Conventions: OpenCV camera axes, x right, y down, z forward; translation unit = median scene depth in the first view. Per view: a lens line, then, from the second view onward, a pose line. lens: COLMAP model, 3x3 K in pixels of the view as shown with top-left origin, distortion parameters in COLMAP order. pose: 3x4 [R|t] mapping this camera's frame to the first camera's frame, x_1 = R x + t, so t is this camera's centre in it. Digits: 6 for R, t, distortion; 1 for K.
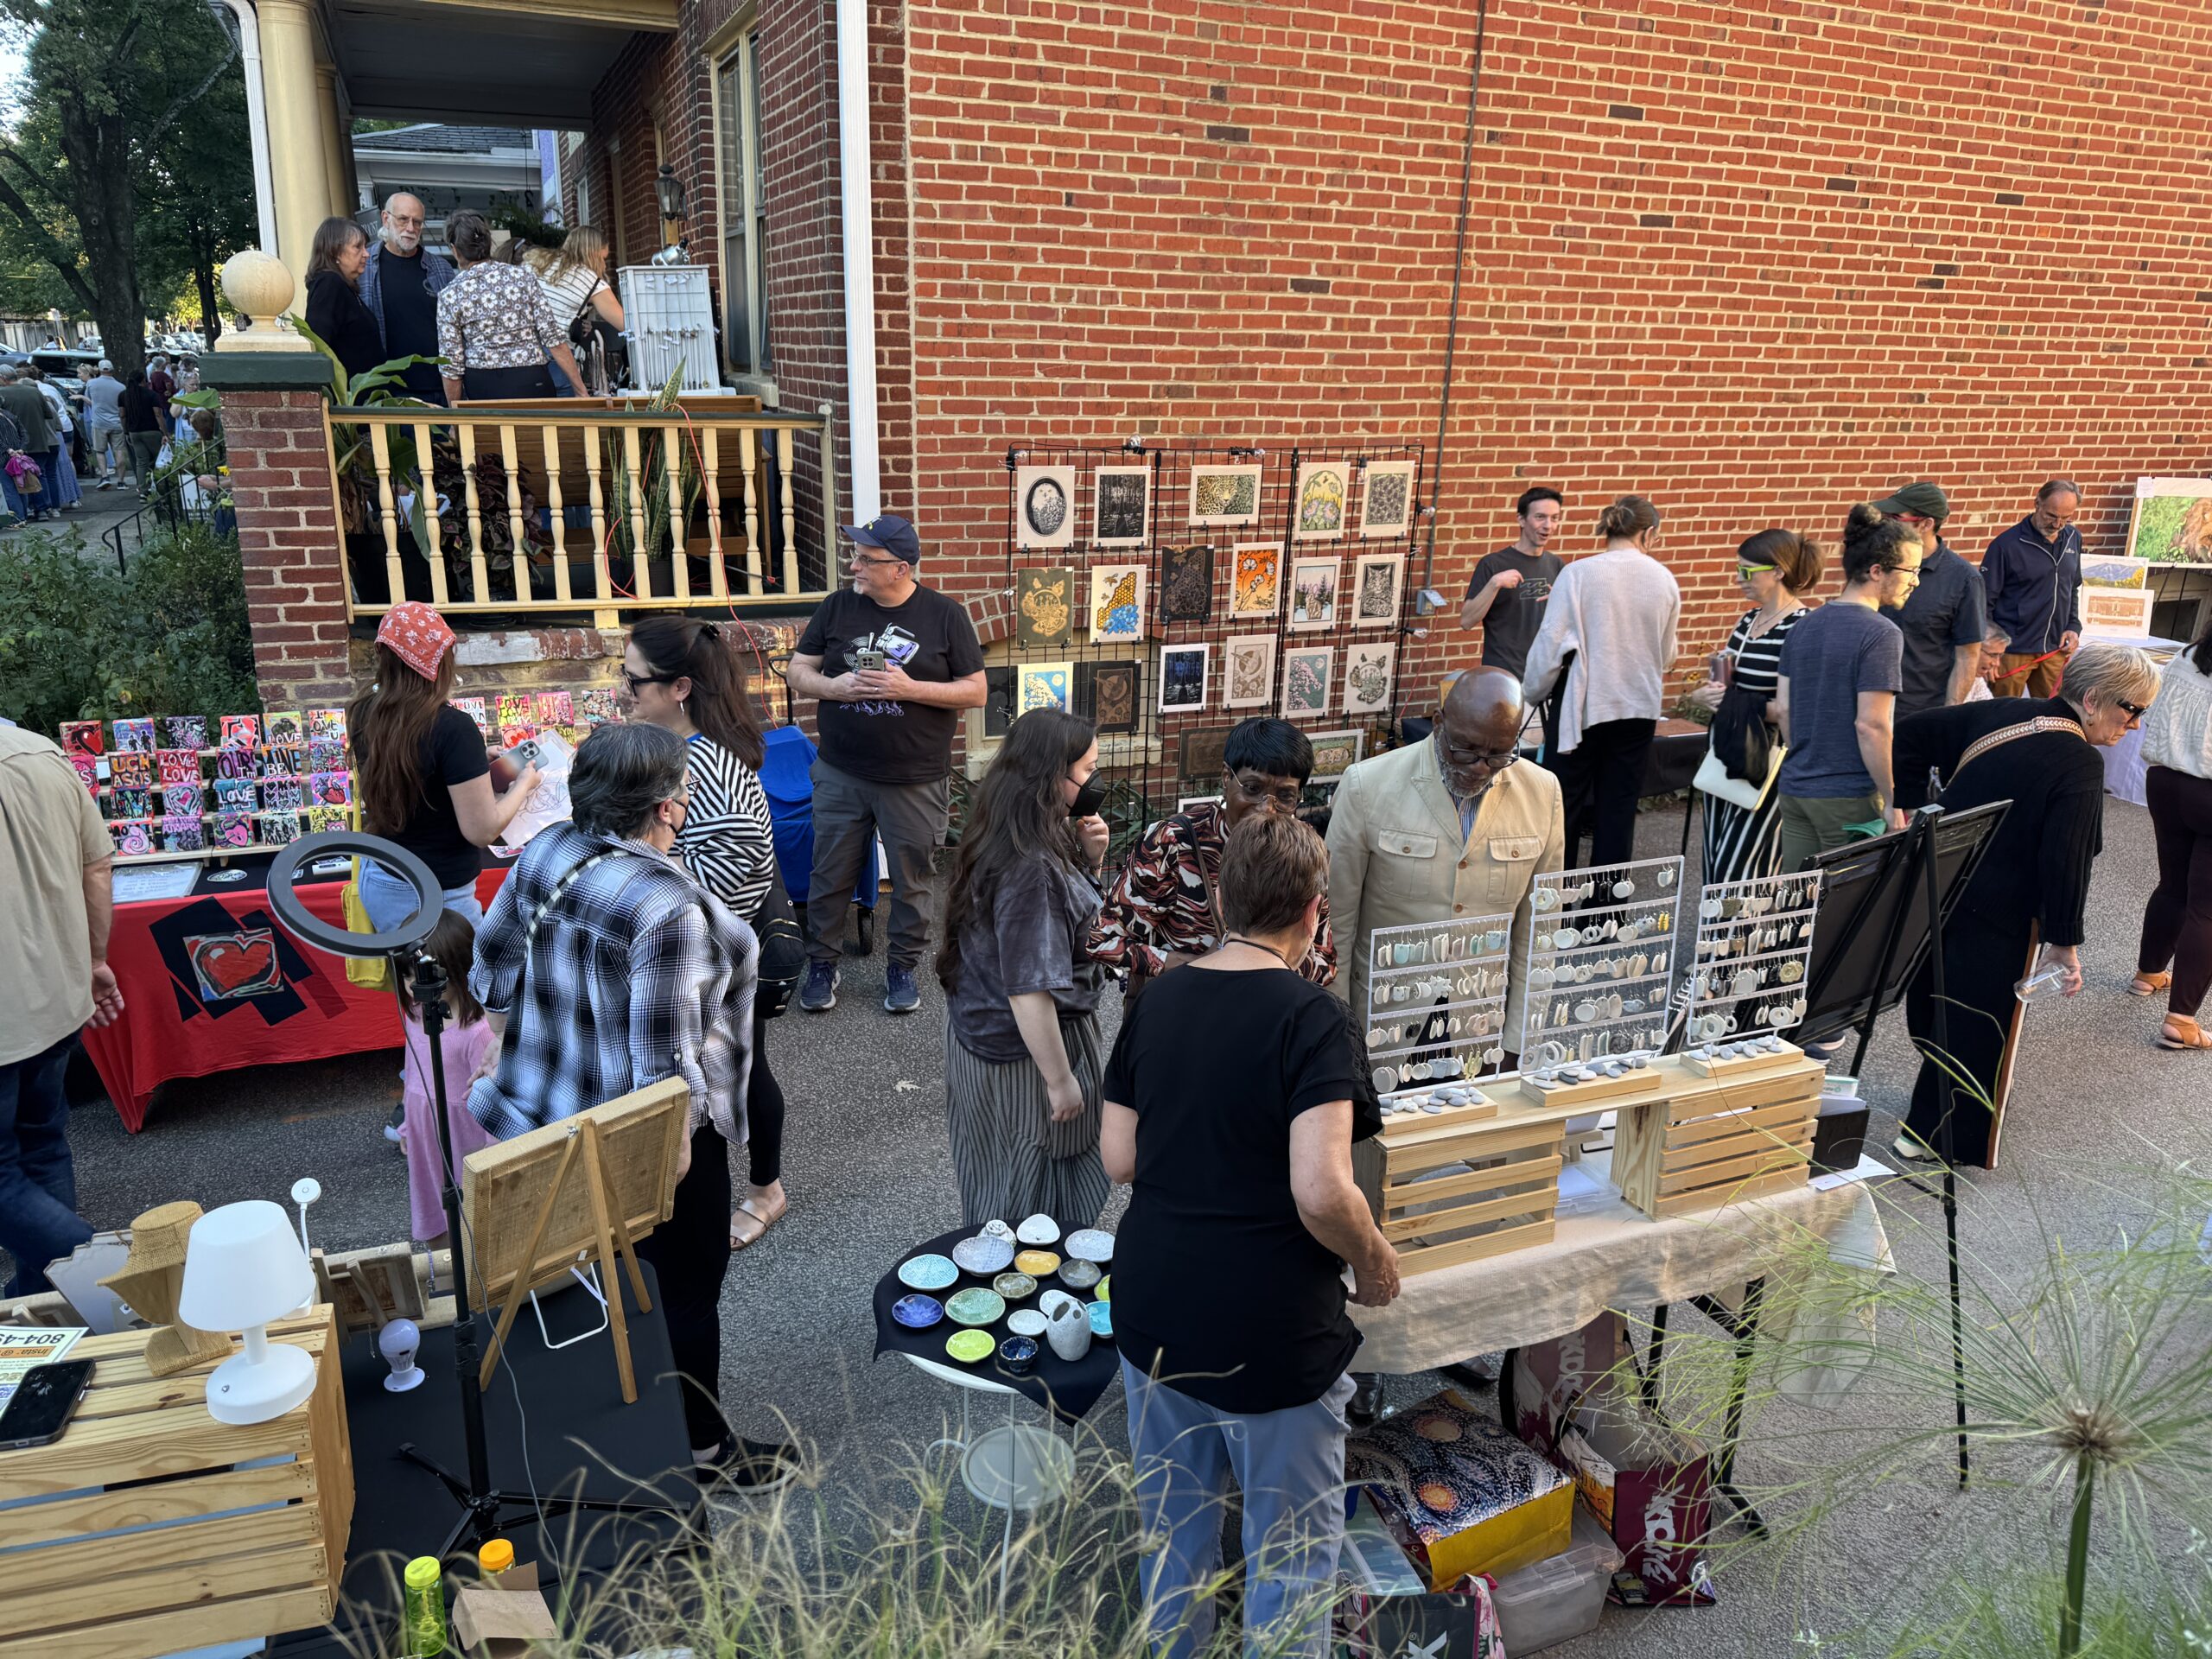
lens RADIAL K [[1616.4, 0, 1147.4], [0, 1616.4, 876.9], [0, 0, 1]] dist [0.082723, -0.110740]
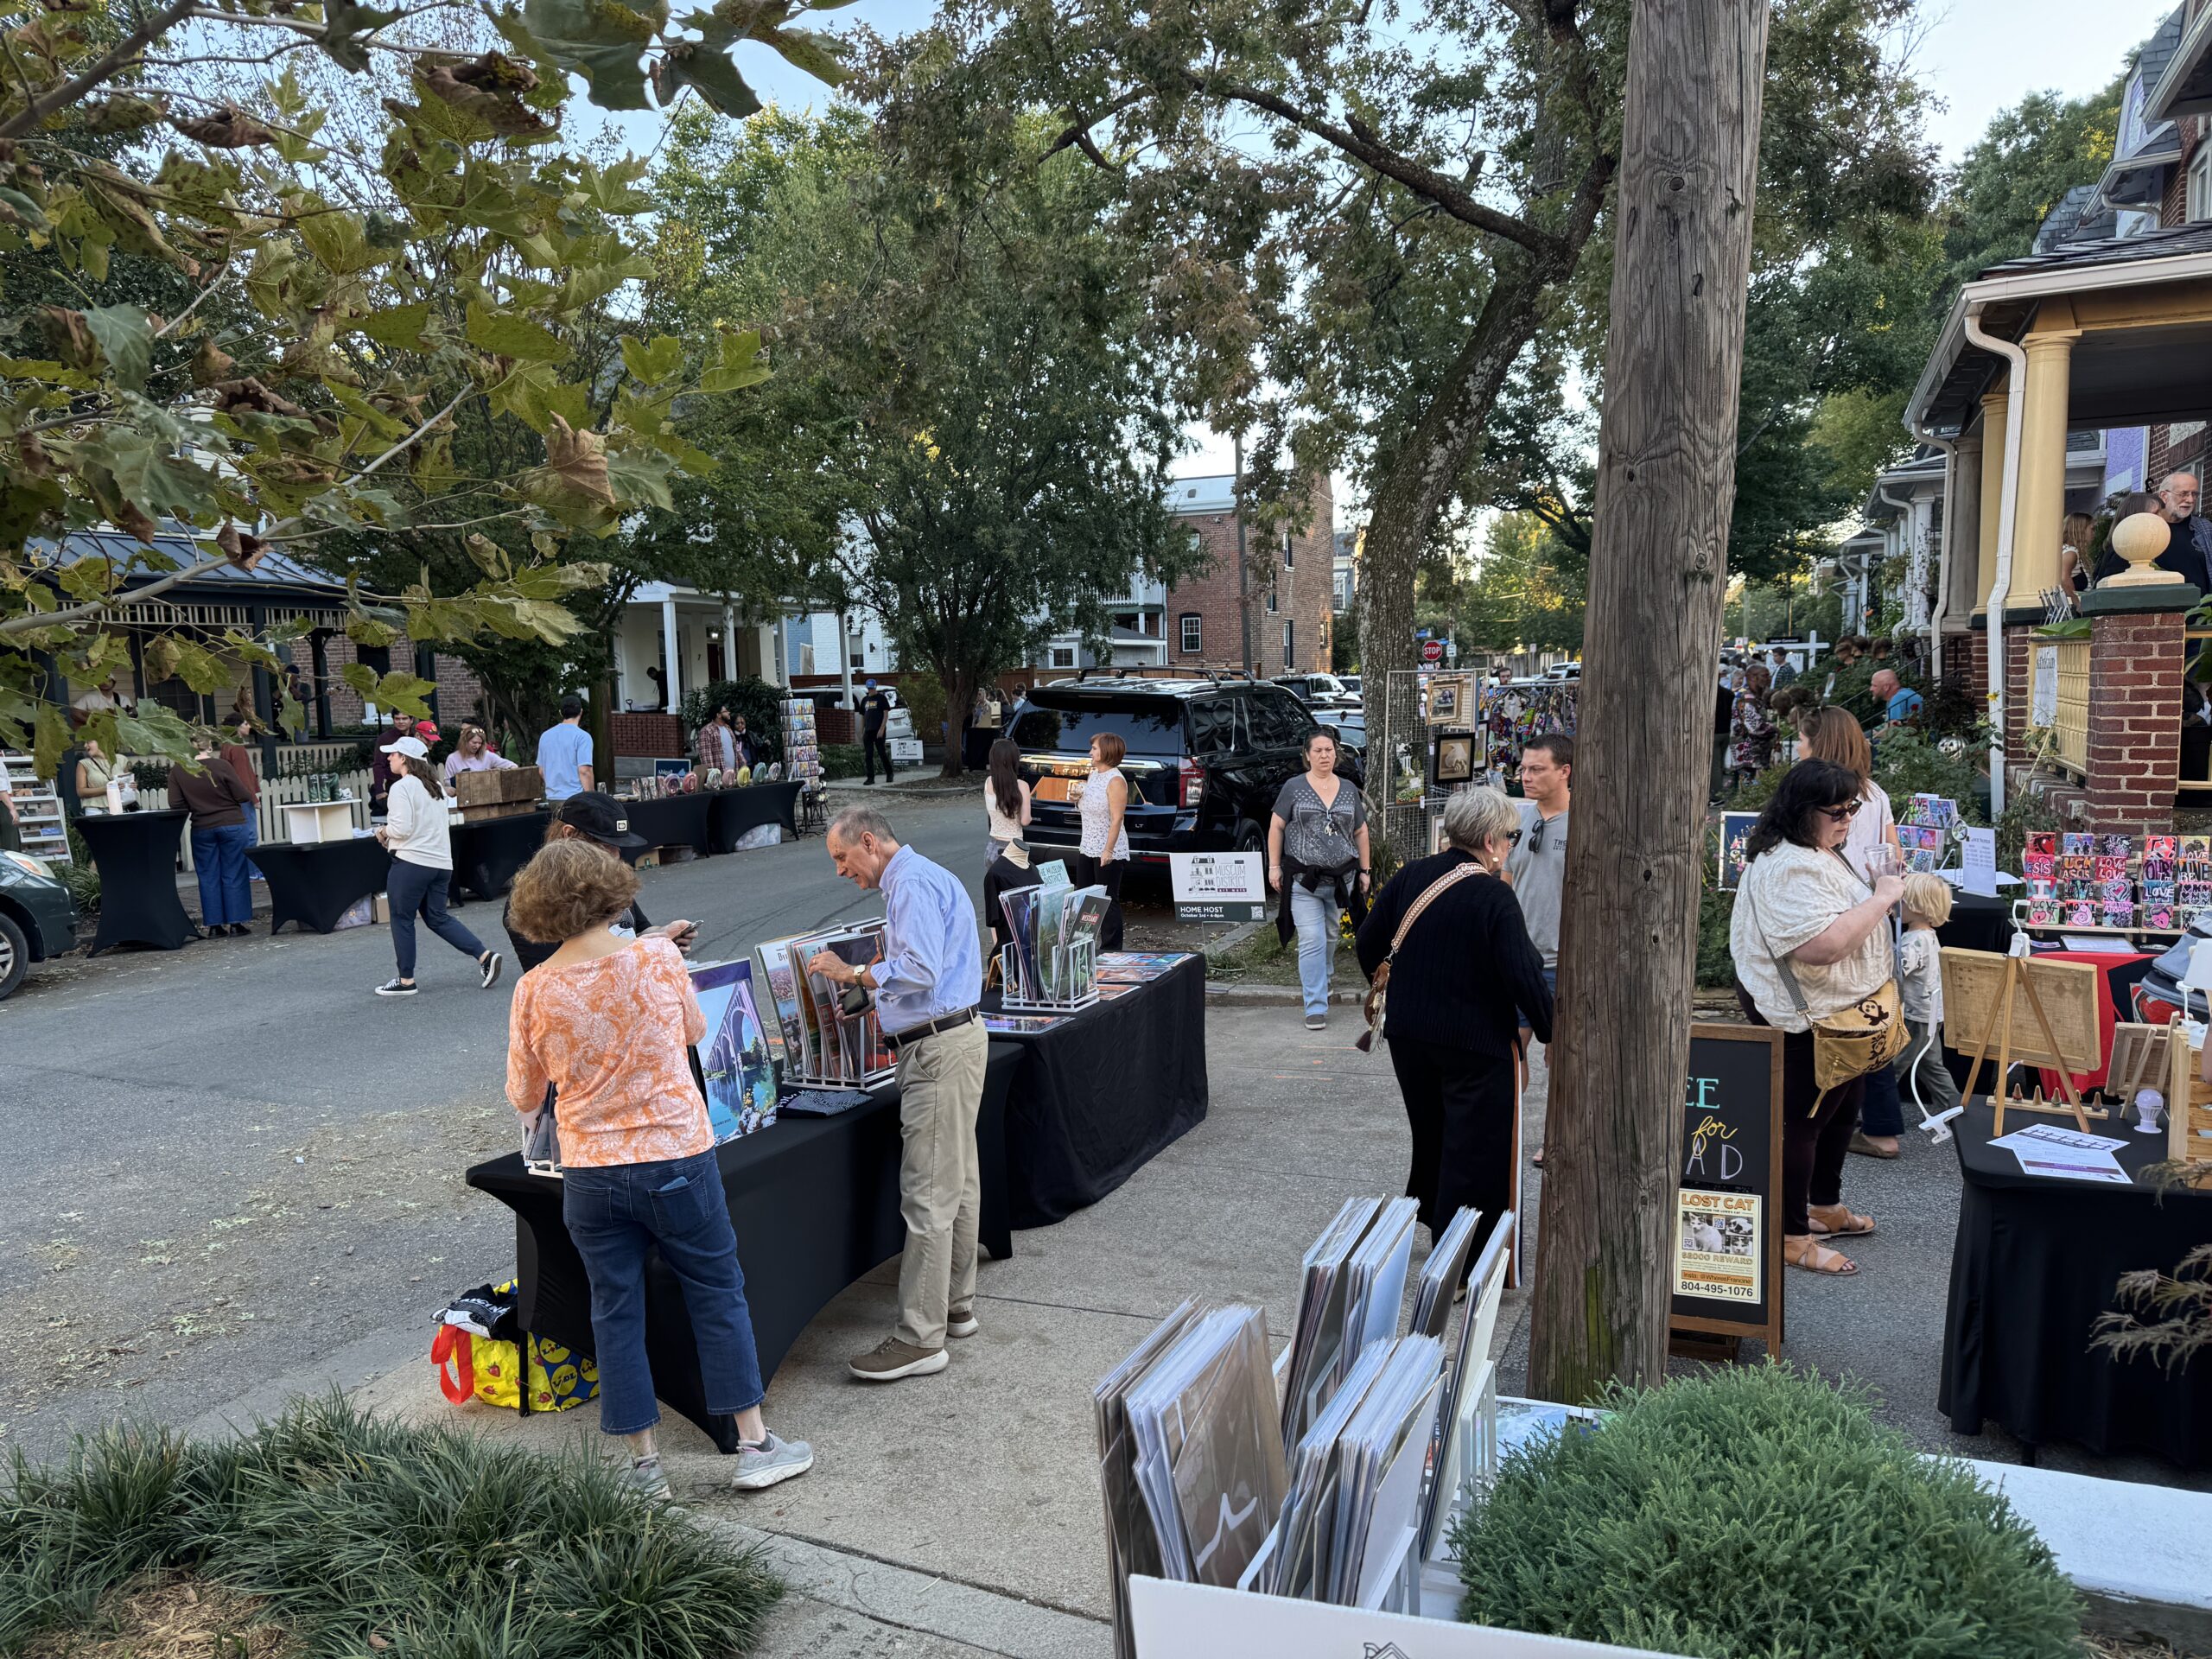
lens RADIAL K [[1616.4, 0, 1130.2], [0, 1616.4, 886.5], [0, 0, 1]] dist [0.082723, -0.110740]
pose [[0.704078, 0.054201, -0.708051, -0.148177], [-0.179246, 0.978361, -0.103347, 0.173488], [0.687128, 0.199679, 0.698558, -0.376532]]
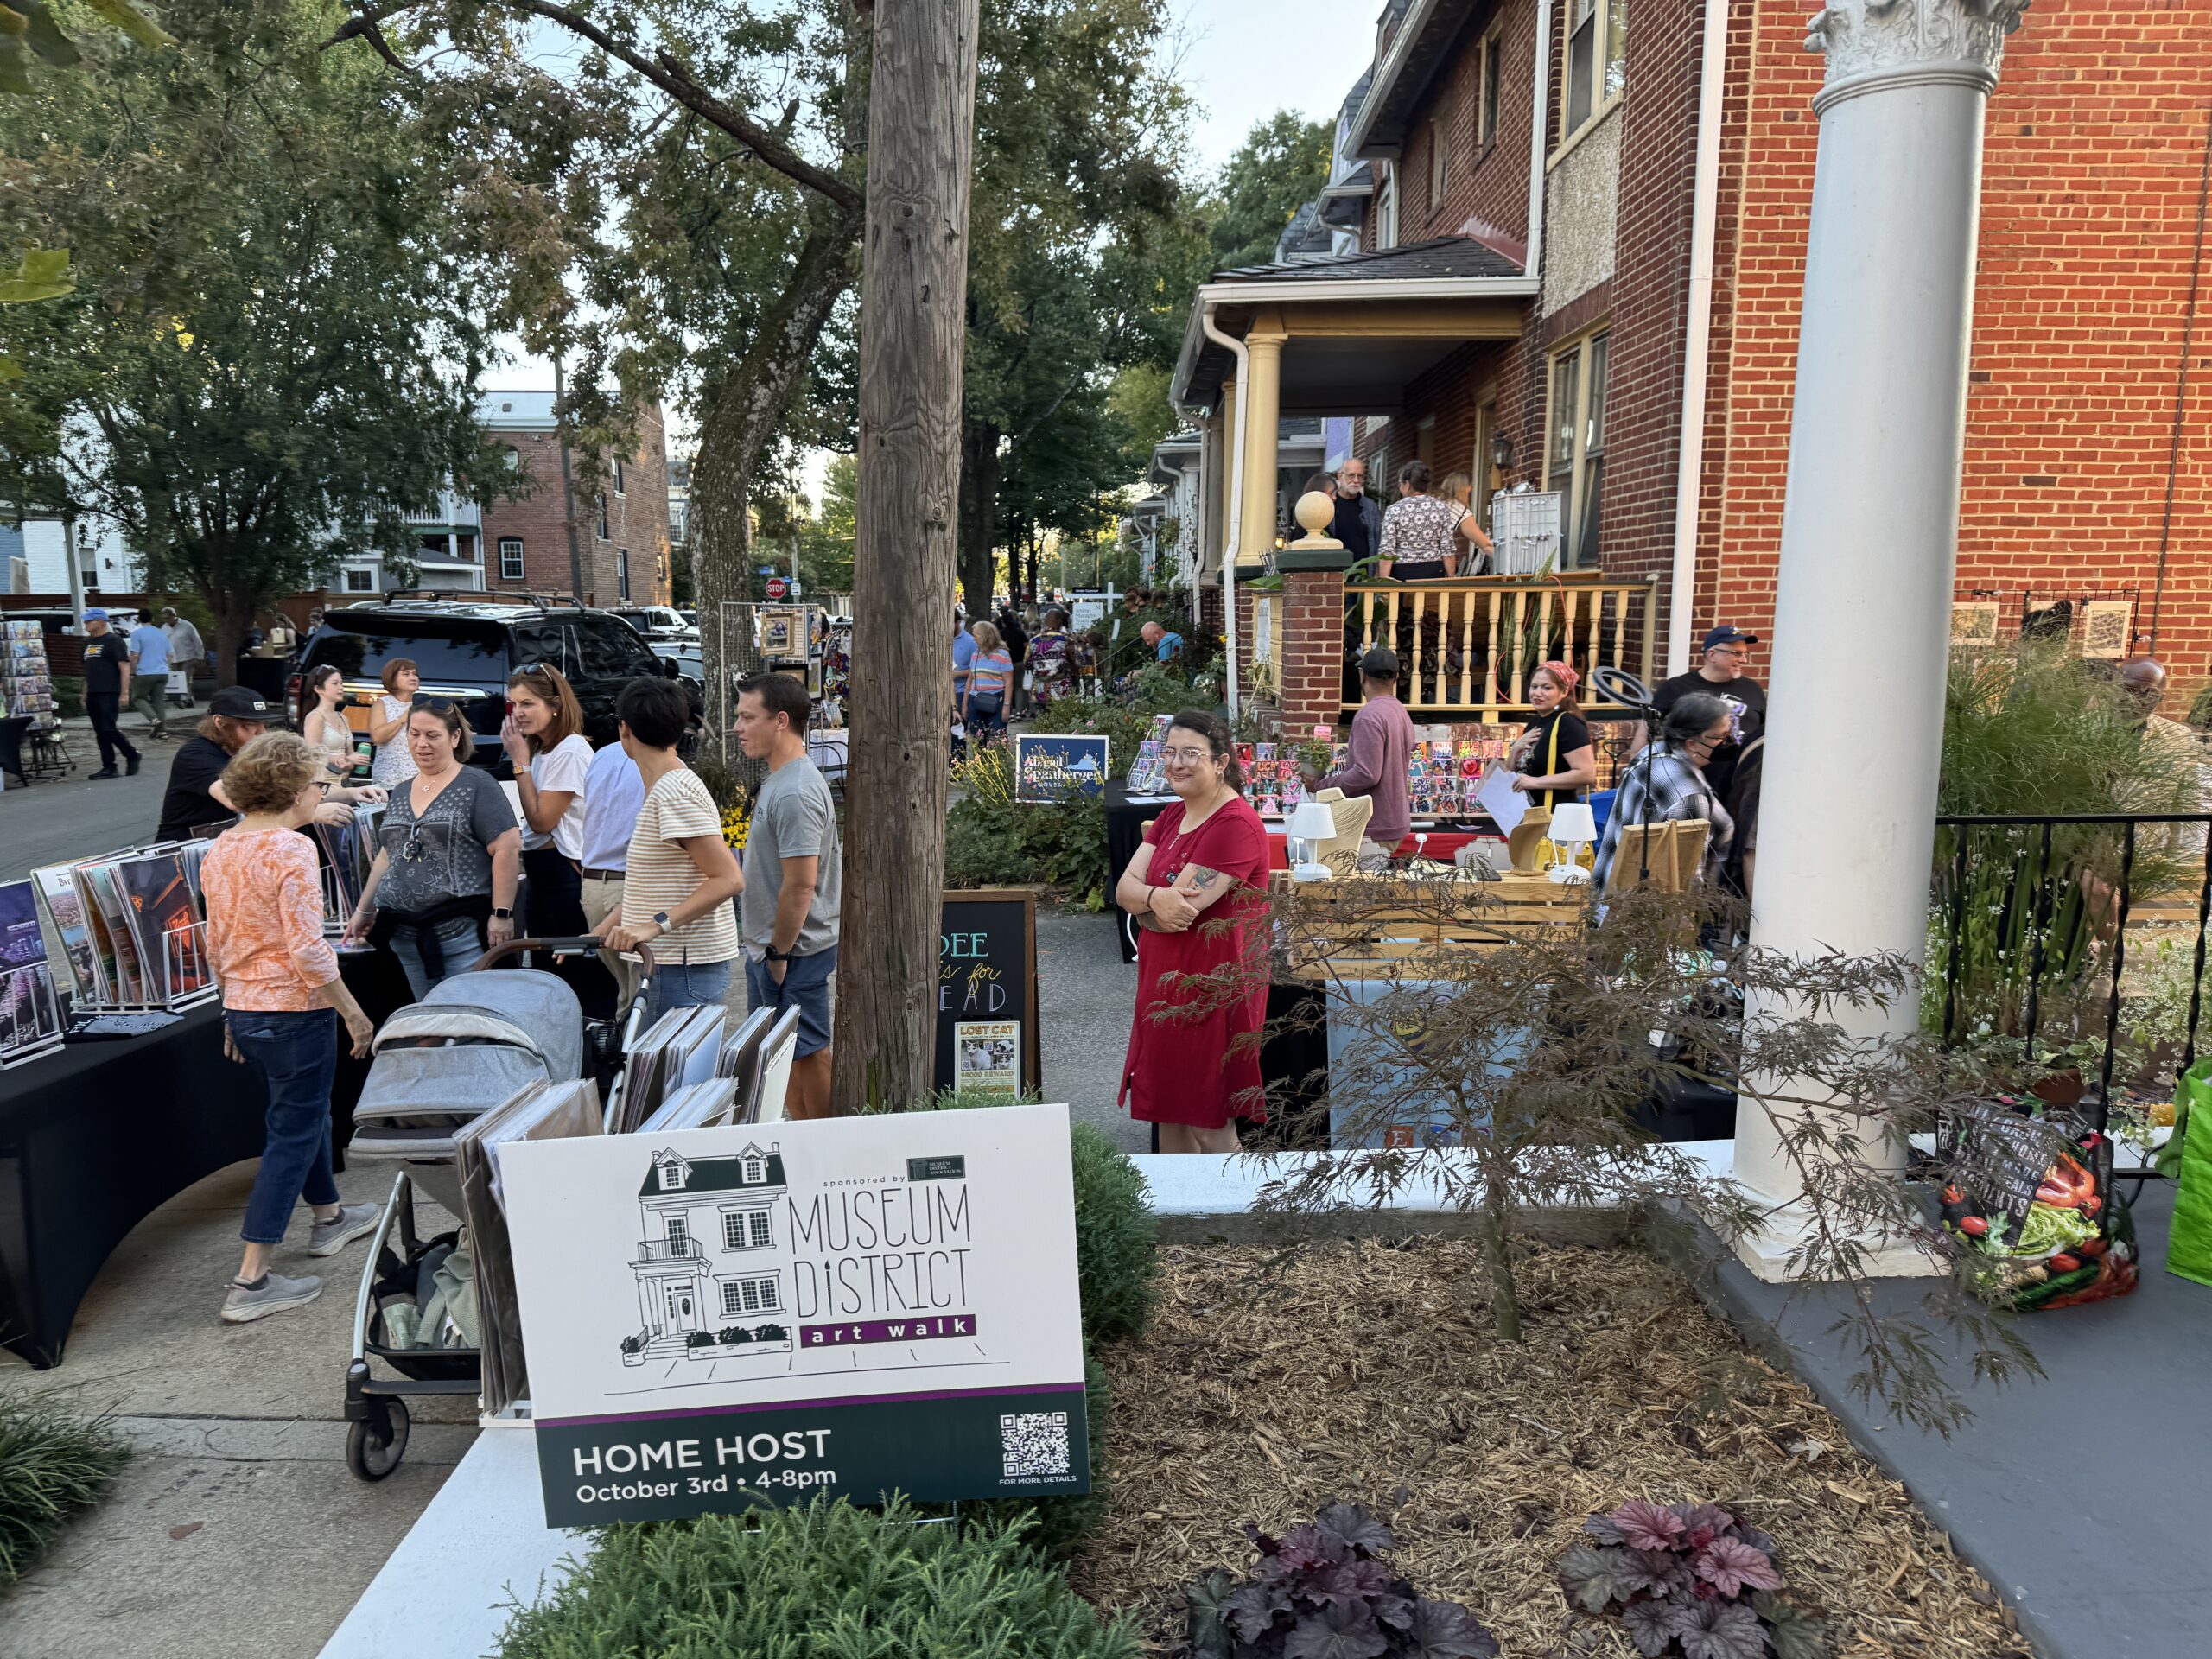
lens RADIAL K [[1616.4, 0, 1117.4], [0, 1616.4, 854.8], [0, 0, 1]] dist [0.082723, -0.110740]
pose [[0.920368, 0.038574, -0.389146, -0.062595], [-0.100587, 0.984992, -0.140261, 0.209787], [0.377895, 0.168234, 0.910435, -0.463554]]
